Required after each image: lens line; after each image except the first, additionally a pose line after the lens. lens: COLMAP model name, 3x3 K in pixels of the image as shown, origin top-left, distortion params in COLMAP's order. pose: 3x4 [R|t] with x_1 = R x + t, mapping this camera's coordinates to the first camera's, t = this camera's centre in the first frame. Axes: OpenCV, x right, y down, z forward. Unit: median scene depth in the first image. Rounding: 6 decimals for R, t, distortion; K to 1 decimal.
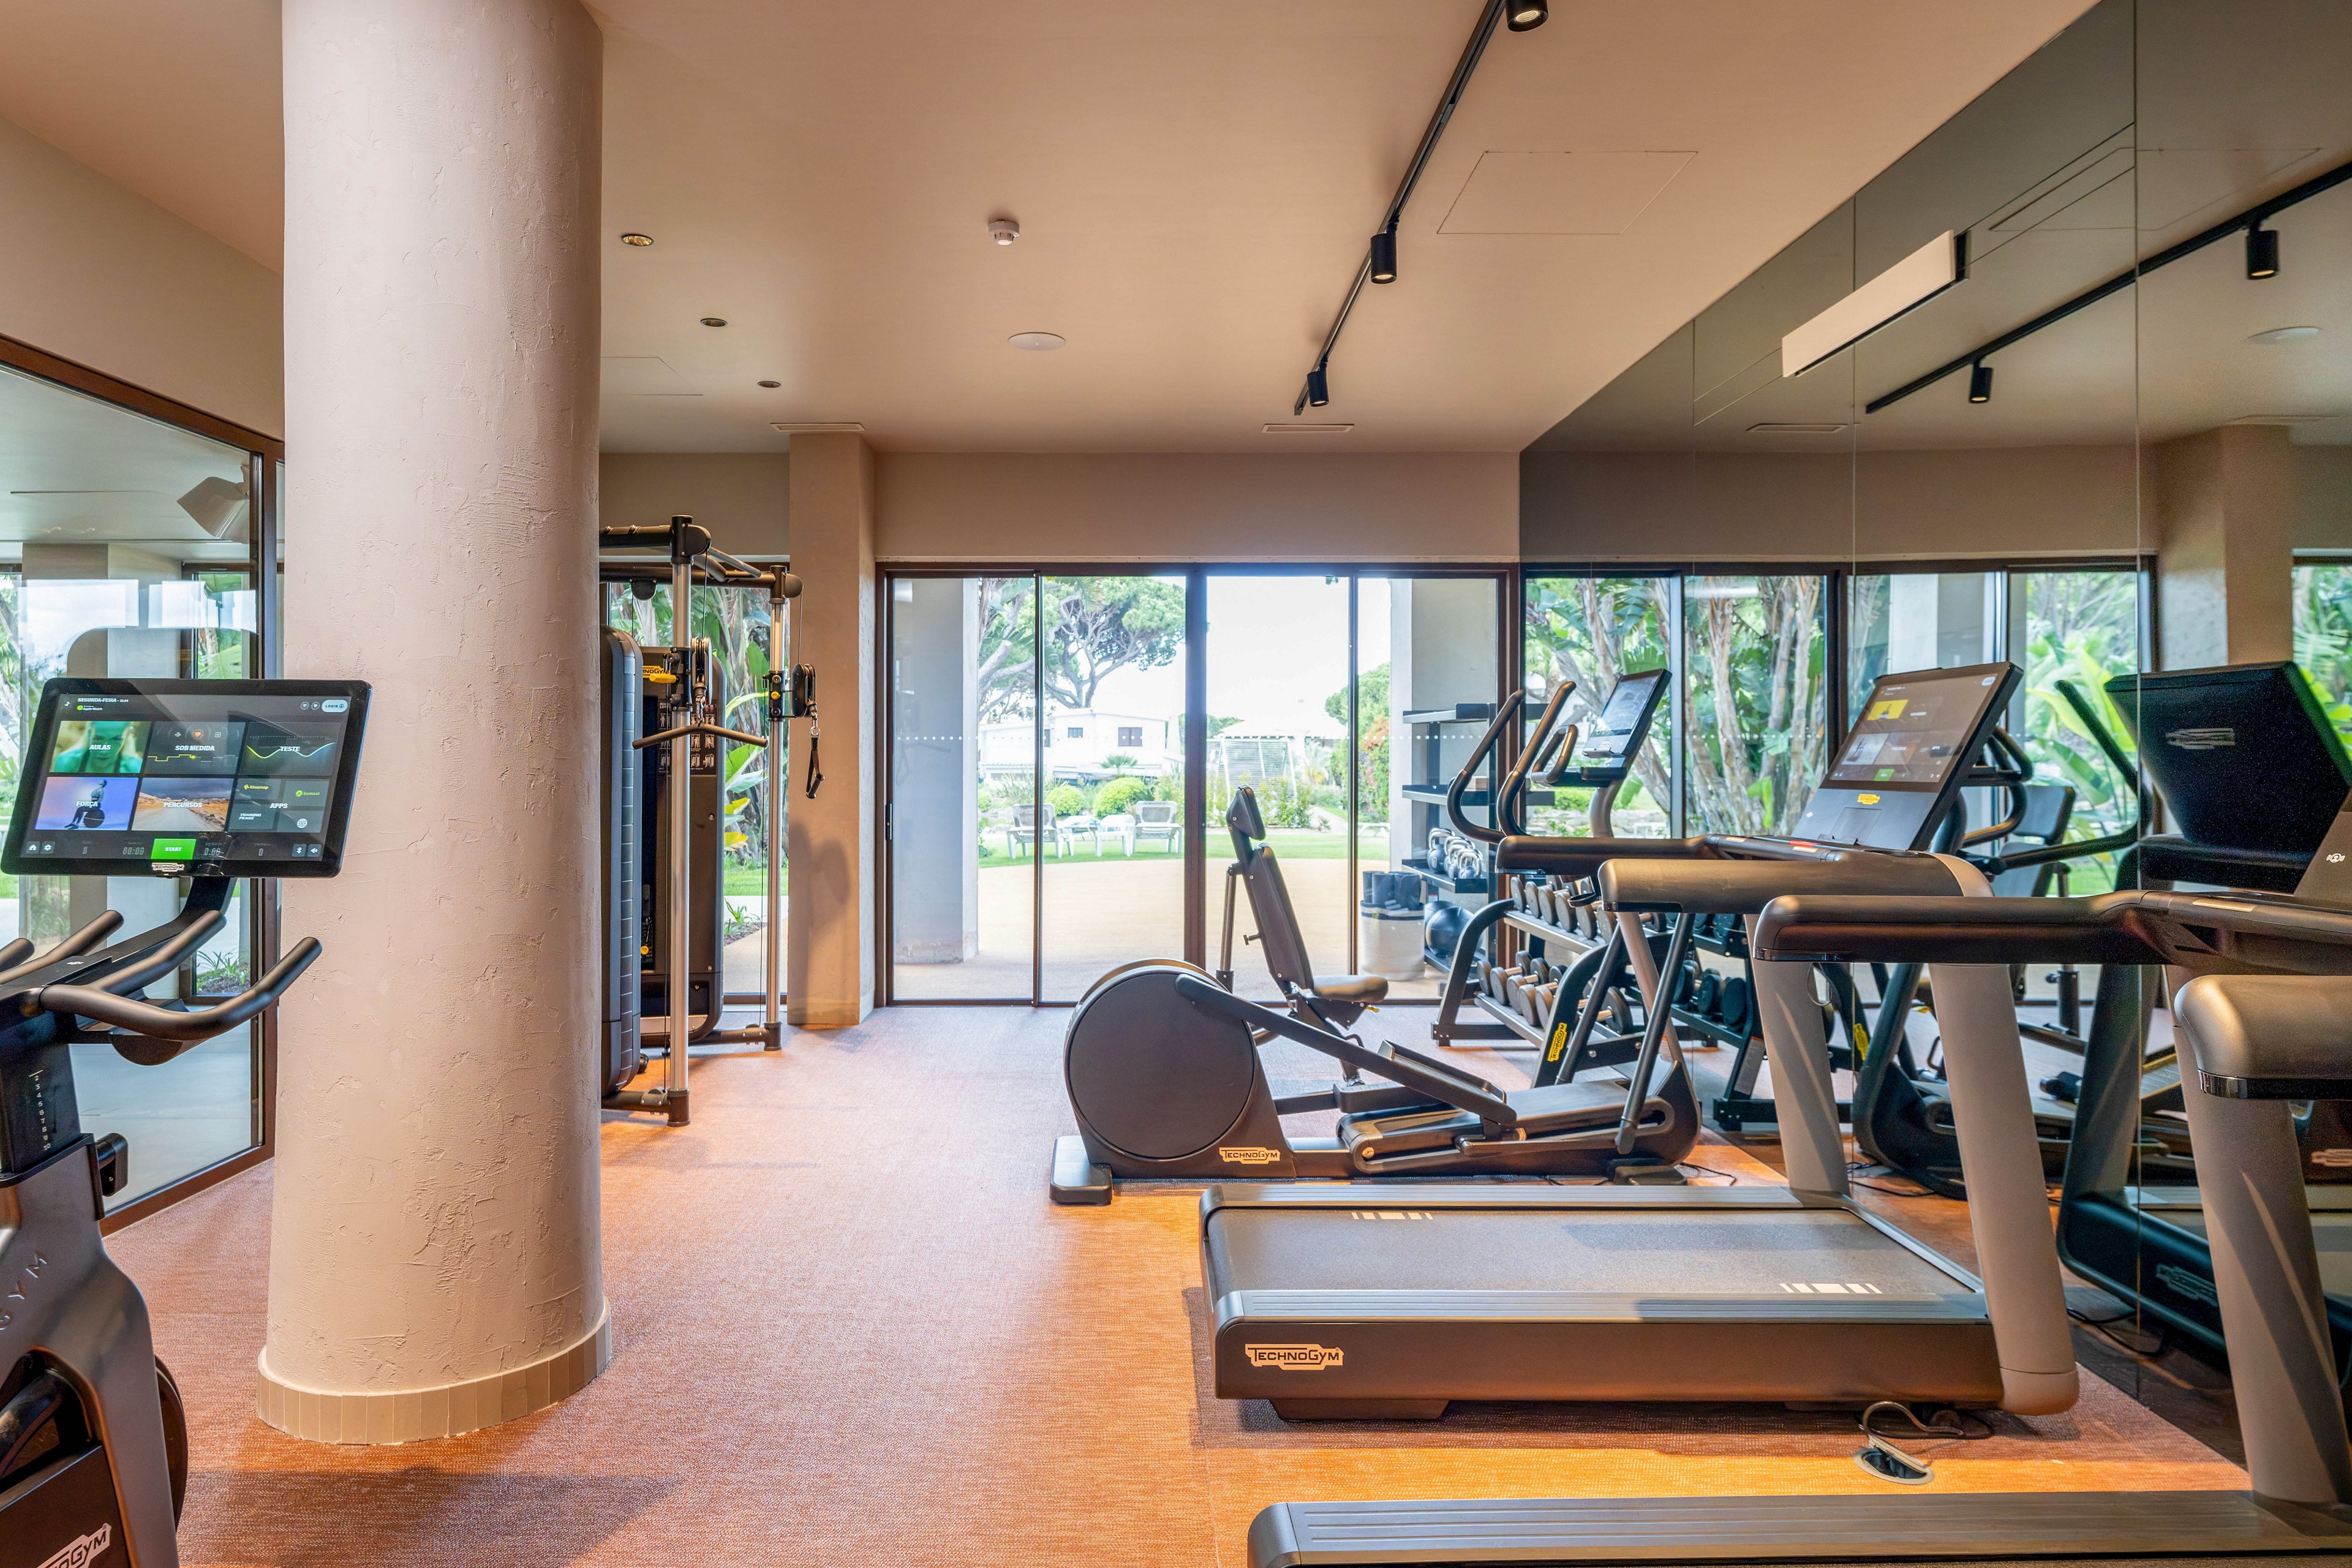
lens RADIAL K [[4359.4, 0, 1176.0], [0, 4359.4, 784.0], [0, 0, 1]] dist [0.032665, 0.077425]
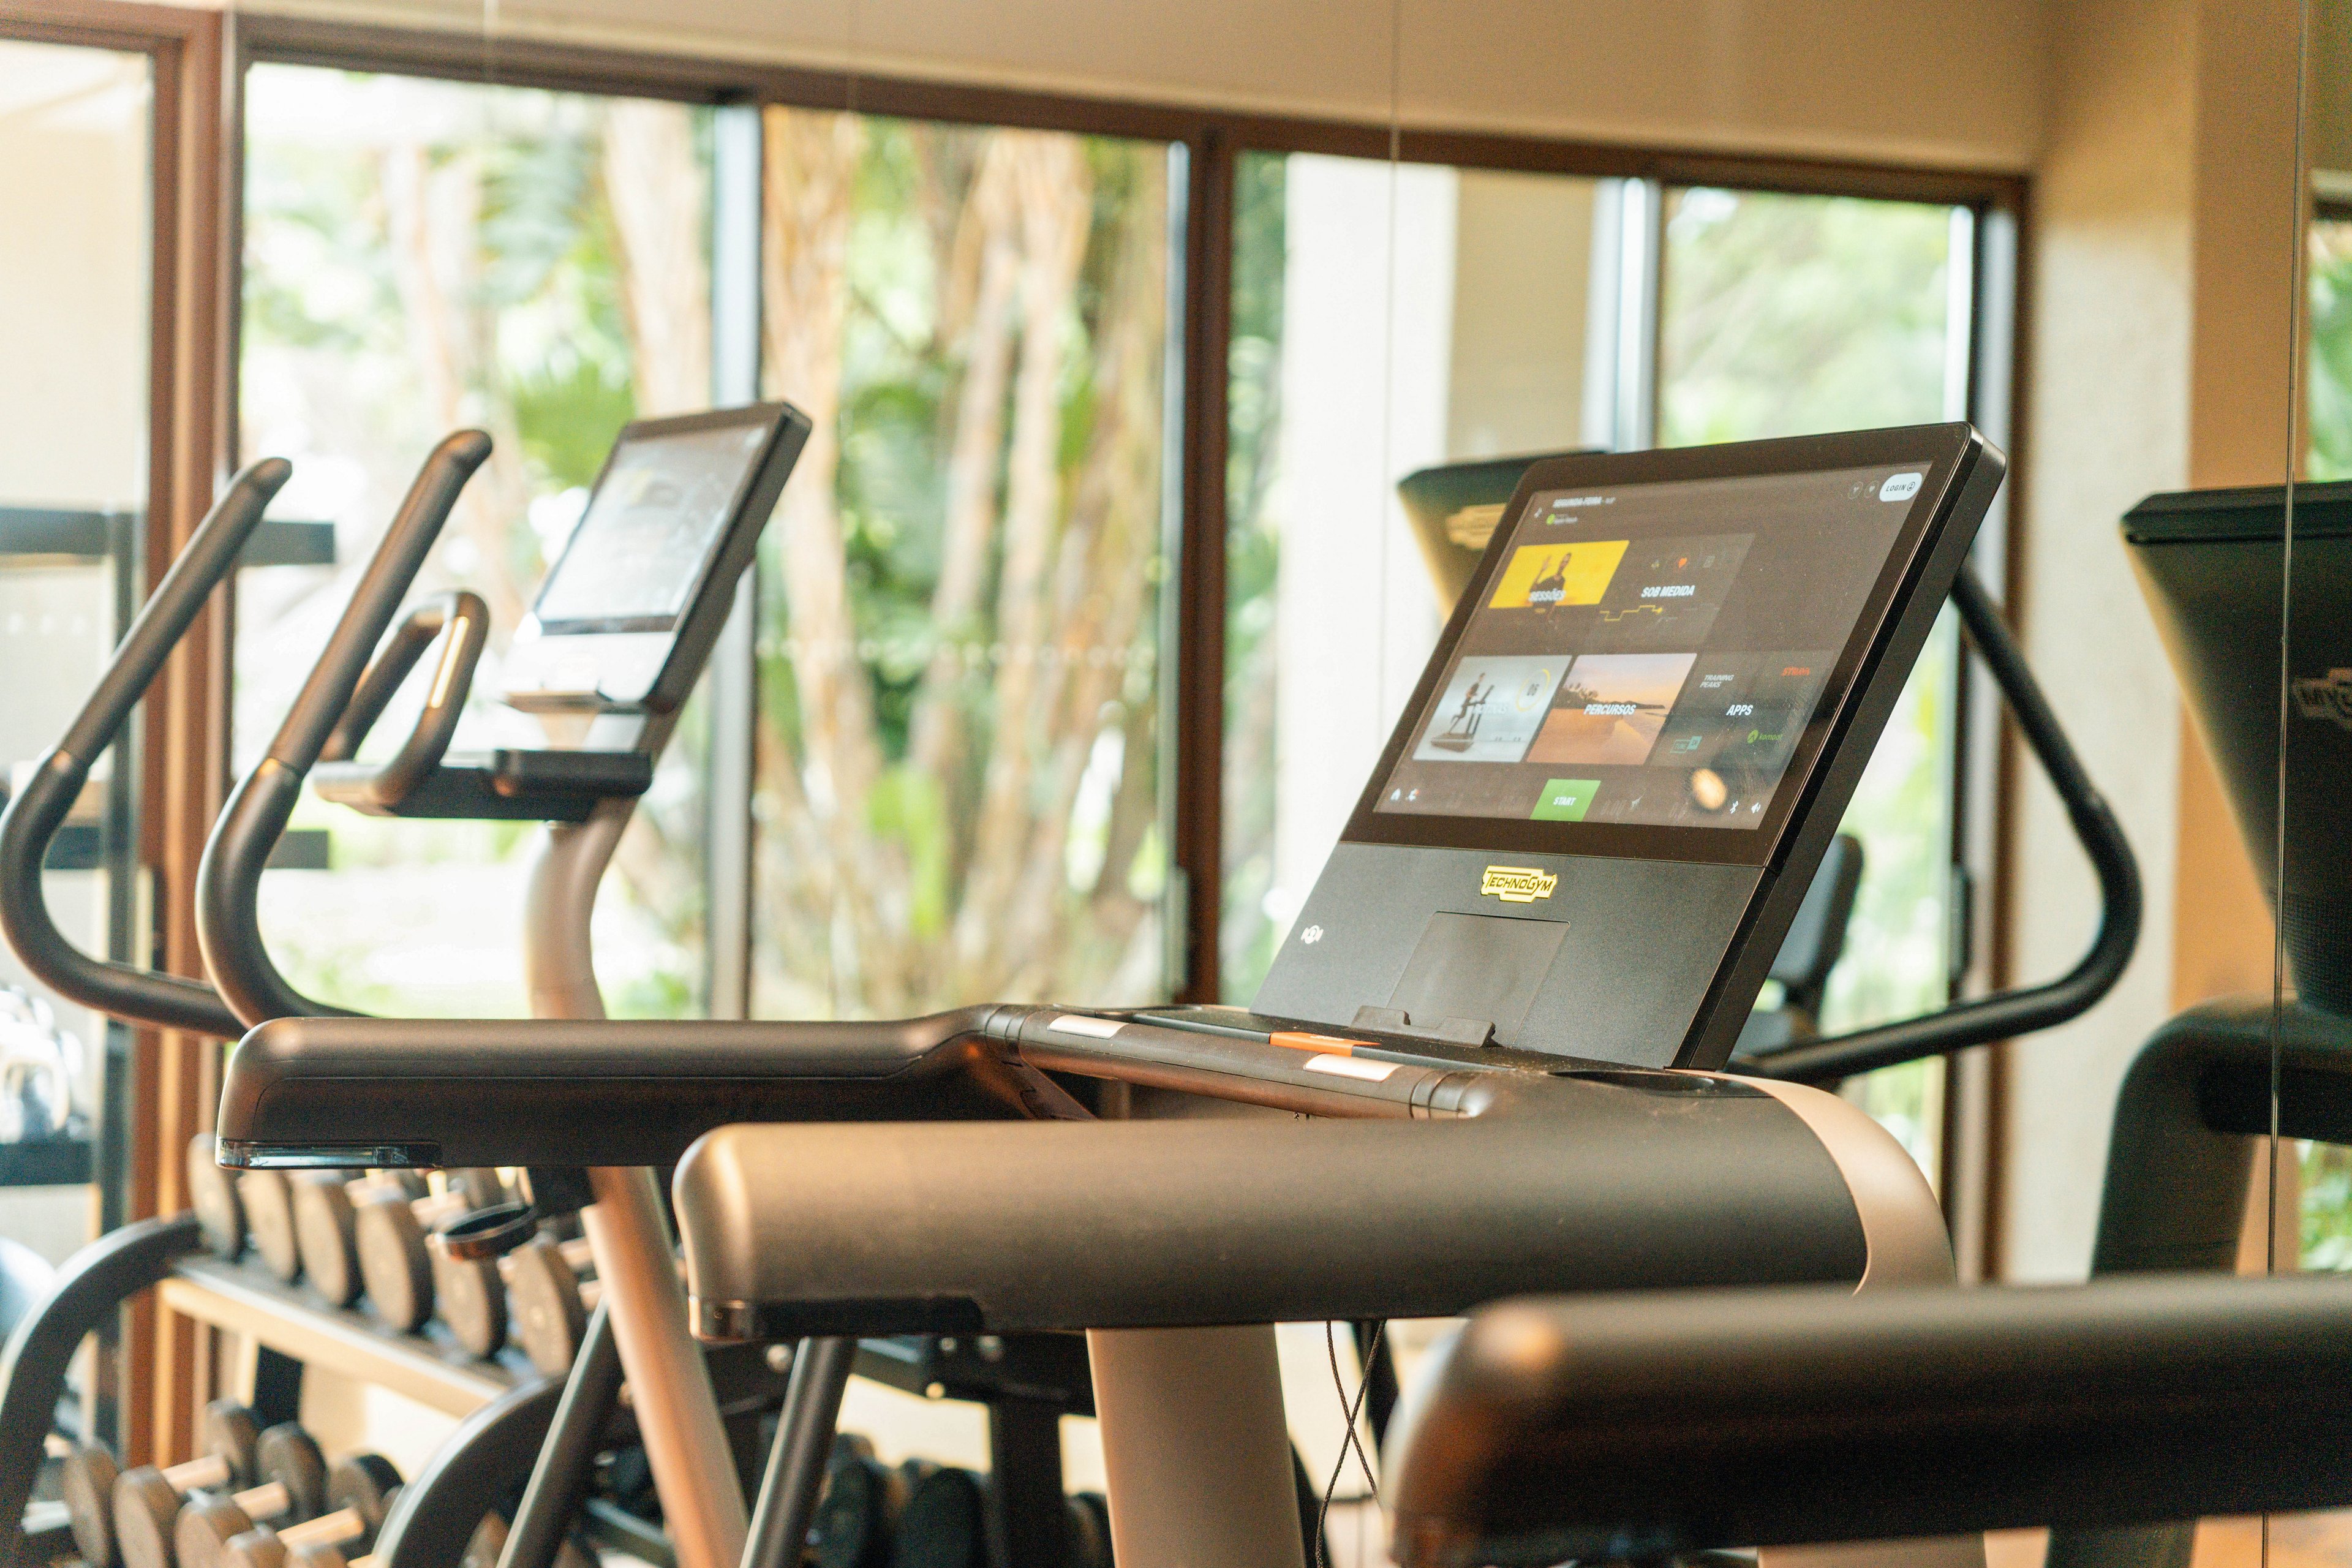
lens RADIAL K [[4359.4, 0, 1176.0], [0, 4359.4, 784.0], [0, 0, 1]] dist [0.032665, 0.077425]
pose [[0.908502, 0.015780, 0.417583, 0.017925], [-0.023250, 0.999648, 0.012806, -0.005992], [-0.417233, -0.021343, 0.908549, 0.724351]]
